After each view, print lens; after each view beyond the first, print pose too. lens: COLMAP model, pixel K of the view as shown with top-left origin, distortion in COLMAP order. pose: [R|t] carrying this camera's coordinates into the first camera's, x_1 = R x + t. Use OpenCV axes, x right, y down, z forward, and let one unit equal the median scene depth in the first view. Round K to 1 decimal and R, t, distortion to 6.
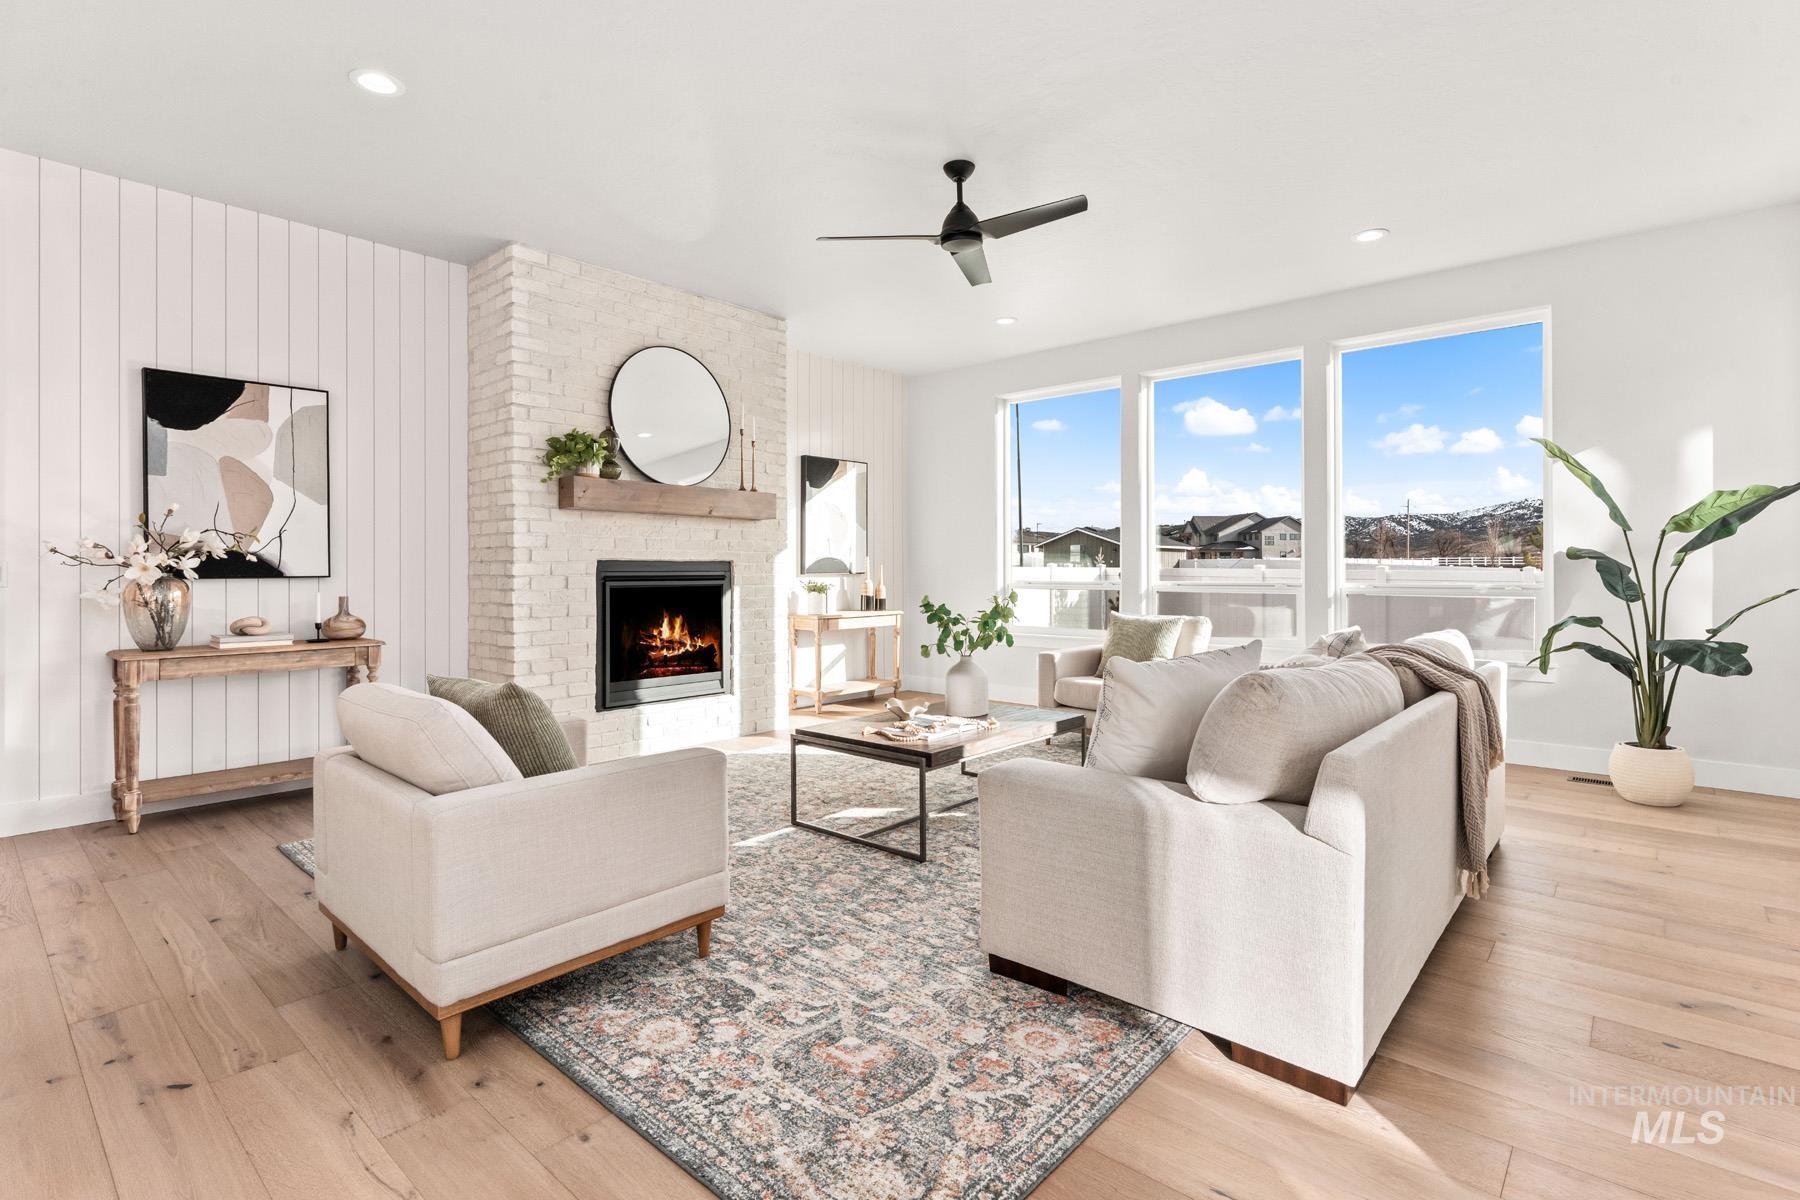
lens RADIAL K [[848.8, 0, 902.3], [0, 848.8, 568.6], [0, 0, 1]] dist [-0.001688, -0.000295]
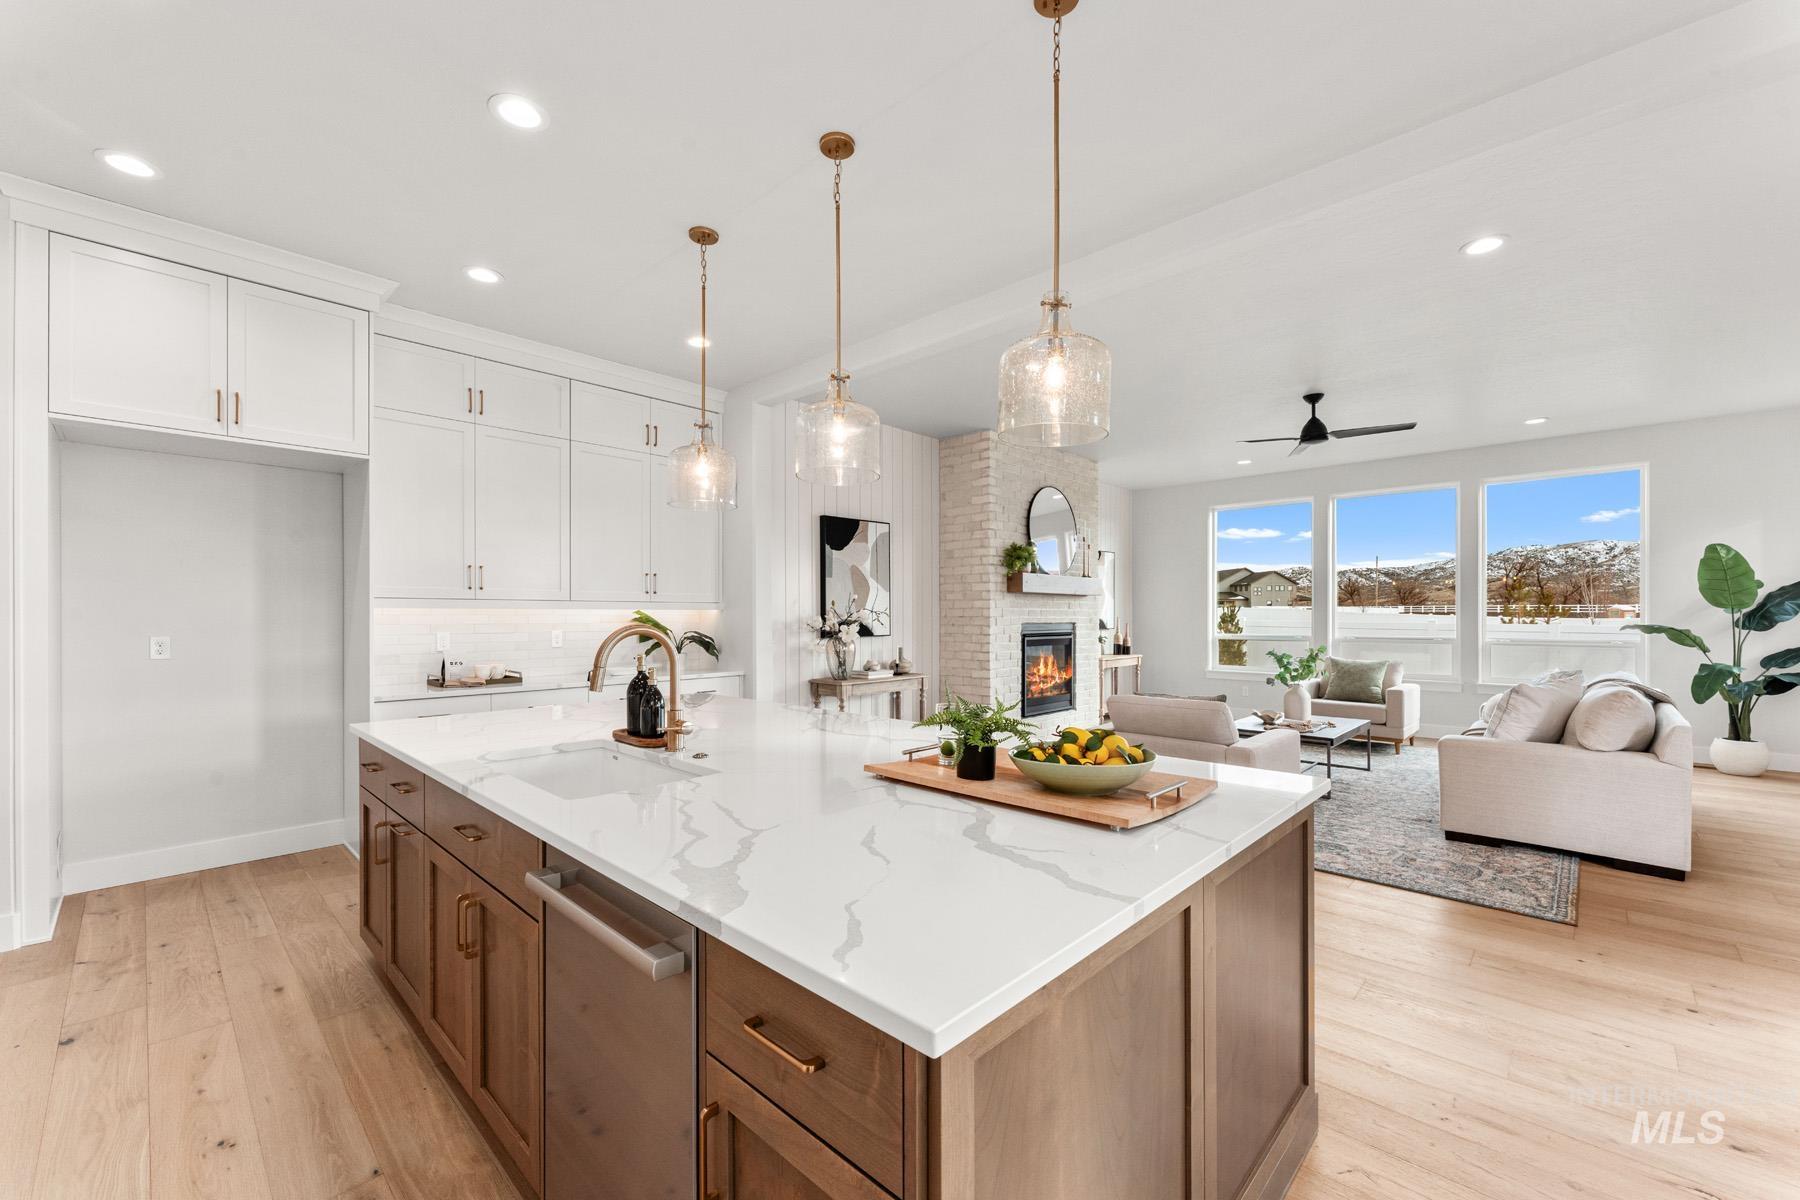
lens RADIAL K [[720.7, 0, 902.5], [0, 720.7, 615.6], [0, 0, 1]] dist [0.001310, 0.000061]
pose [[0.999320, 0.000035, -0.036874, -0.640942], [-0.000003, 1.000000, 0.000883, -0.032578], [0.036874, -0.000882, 0.999320, -0.430363]]
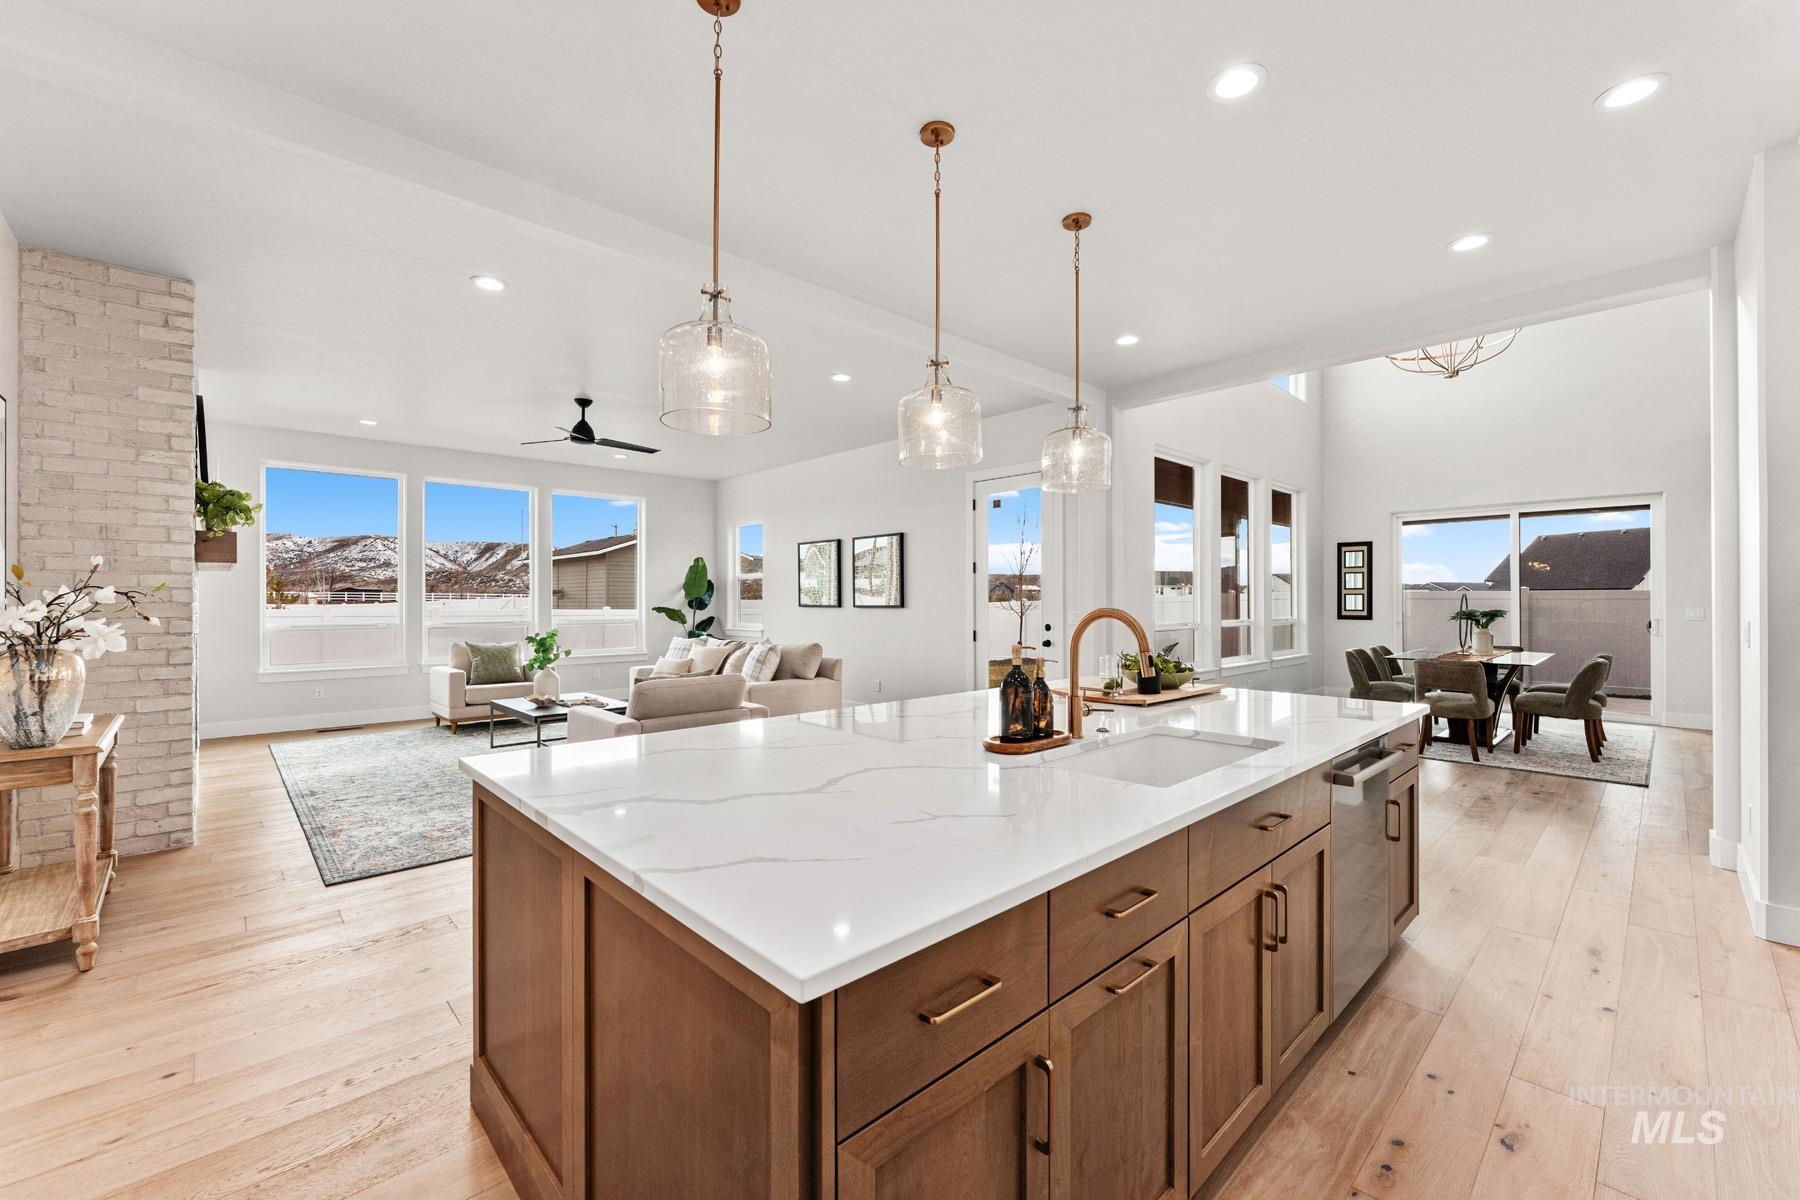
lens RADIAL K [[723.1, 0, 900.0], [0, 723.1, 600.0], [0, 0, 1]] dist [0.000515, 0.000041]
pose [[0.096393, 0.002378, 0.995341, -1.329126], [-0.001256, 0.999997, -0.002267, -0.031415], [-0.995343, -0.001032, 0.096396, 0.144279]]
